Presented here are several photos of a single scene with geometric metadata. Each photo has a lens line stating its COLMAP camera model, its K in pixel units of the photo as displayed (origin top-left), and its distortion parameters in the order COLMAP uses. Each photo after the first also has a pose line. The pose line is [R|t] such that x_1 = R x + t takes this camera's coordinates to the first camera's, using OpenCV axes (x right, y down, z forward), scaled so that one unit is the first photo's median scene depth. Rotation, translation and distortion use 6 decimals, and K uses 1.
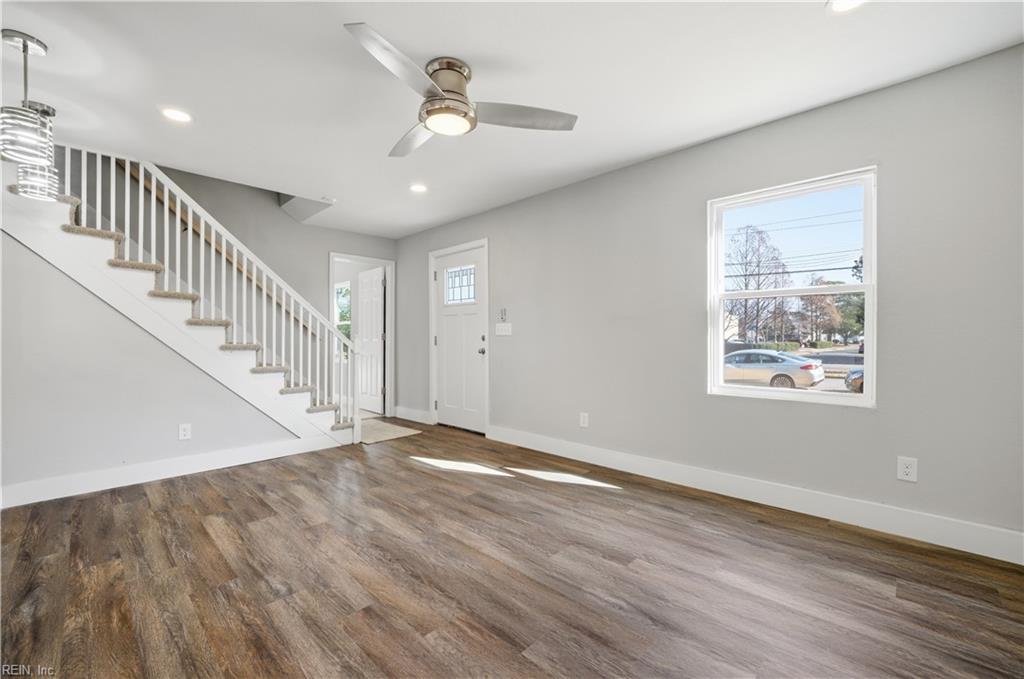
lens RADIAL K [[415.5, 0, 510.0], [0, 415.5, 341.9], [0, 0, 1]] dist [-0.016549, 0.001315]
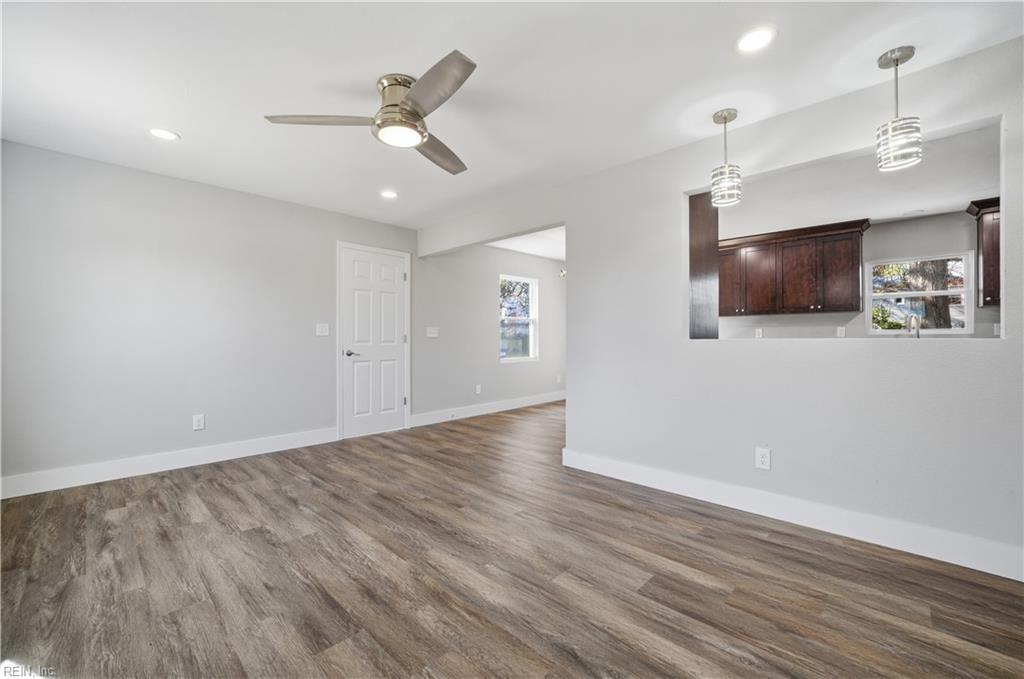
lens RADIAL K [[415.5, 0, 511.5], [0, 415.5, 337.1], [0, 0, 1]] dist [-0.016549, 0.001315]
pose [[-0.999979, 0.005725, -0.002926, -0.392901], [0.005721, 0.999982, 0.001618, -0.016042], [0.002936, 0.001602, -0.999994, 1.895925]]
